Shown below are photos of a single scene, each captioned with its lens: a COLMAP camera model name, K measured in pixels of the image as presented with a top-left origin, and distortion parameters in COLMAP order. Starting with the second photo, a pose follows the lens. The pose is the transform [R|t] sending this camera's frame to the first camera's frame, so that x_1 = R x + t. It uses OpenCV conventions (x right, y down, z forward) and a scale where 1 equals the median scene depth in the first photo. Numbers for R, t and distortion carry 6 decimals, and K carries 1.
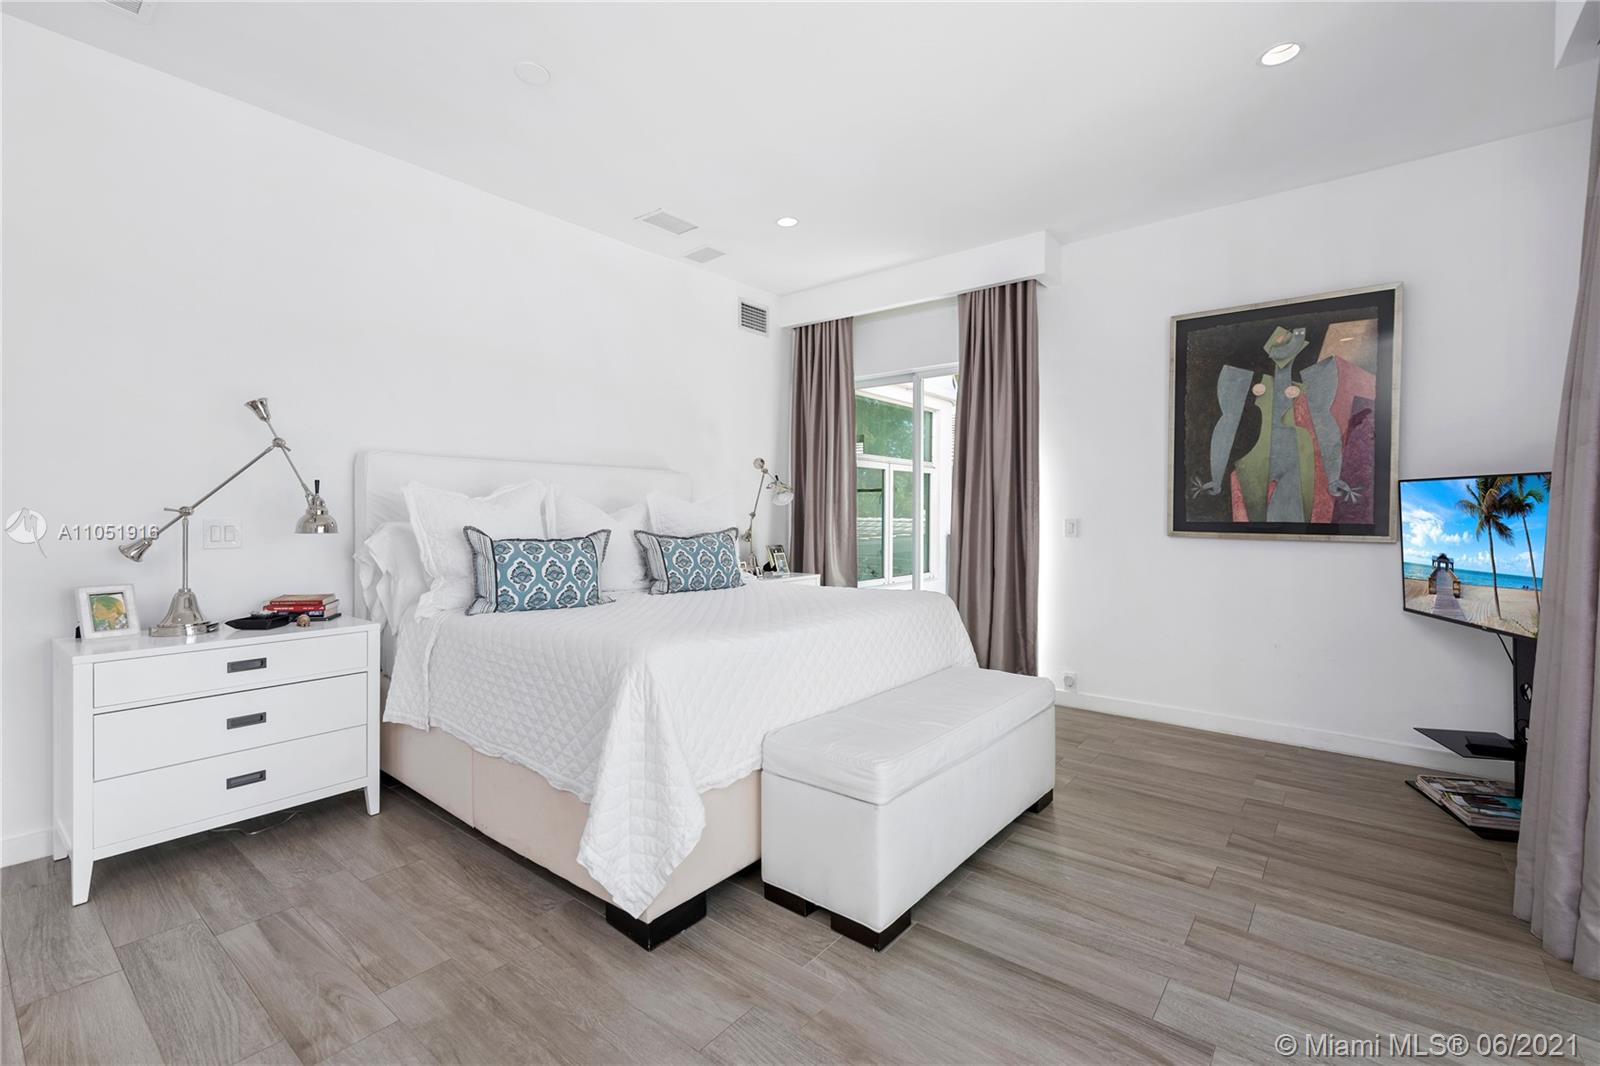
lens RADIAL K [[707.9, 0, 787.4], [0, 707.9, 511.8], [0, 0, 1]] dist [0.013704, -0.001291]
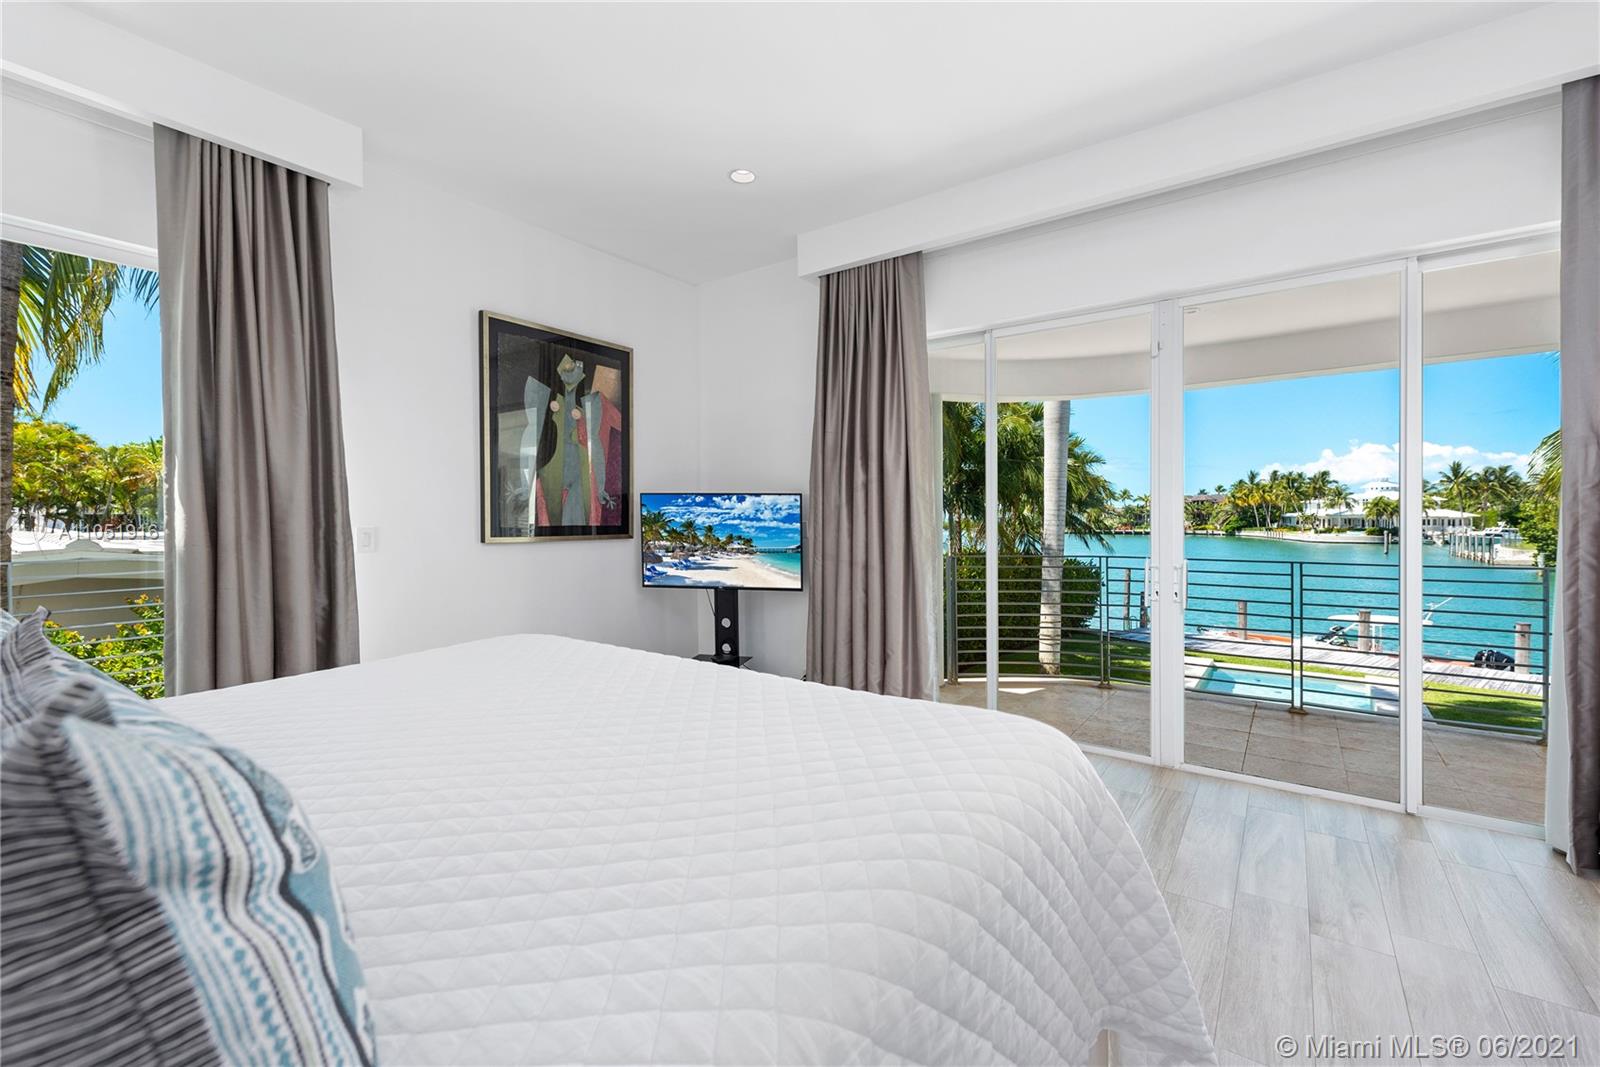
lens RADIAL K [[671.1, 0, 817.1], [0, 671.1, 526.5], [0, 0, 1]] dist [0.000596, 0.000081]
pose [[-0.073849, -0.018038, 0.997106, -0.444110], [0.003859, 0.999824, 0.018373, -0.002789], [-0.997262, 0.005205, -0.073767, 0.725569]]
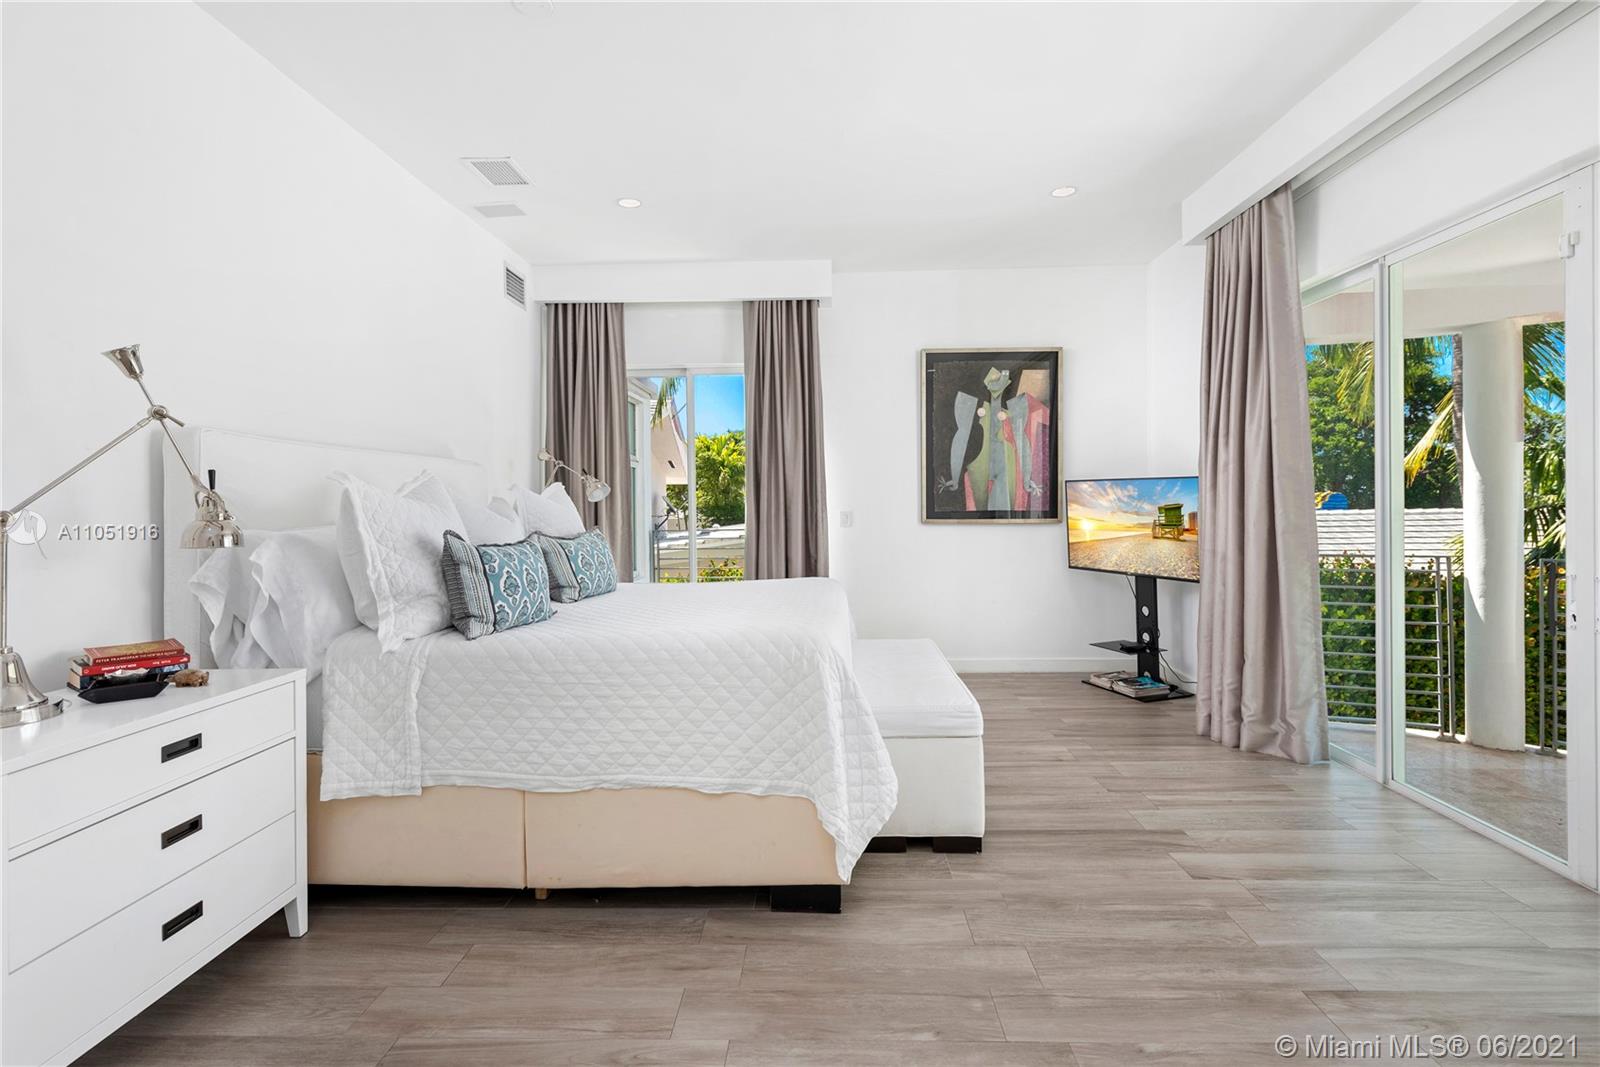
lens RADIAL K [[777.4, 0, 799.5], [0, 777.4, 495.2], [0, 0, 1]] dist [0.017433, -0.001055]
pose [[0.794882, -0.003967, 0.606751, -0.545099], [0.013398, 0.999850, -0.011015, -0.003635], [-0.606616, 0.016885, 0.794815, 0.045910]]
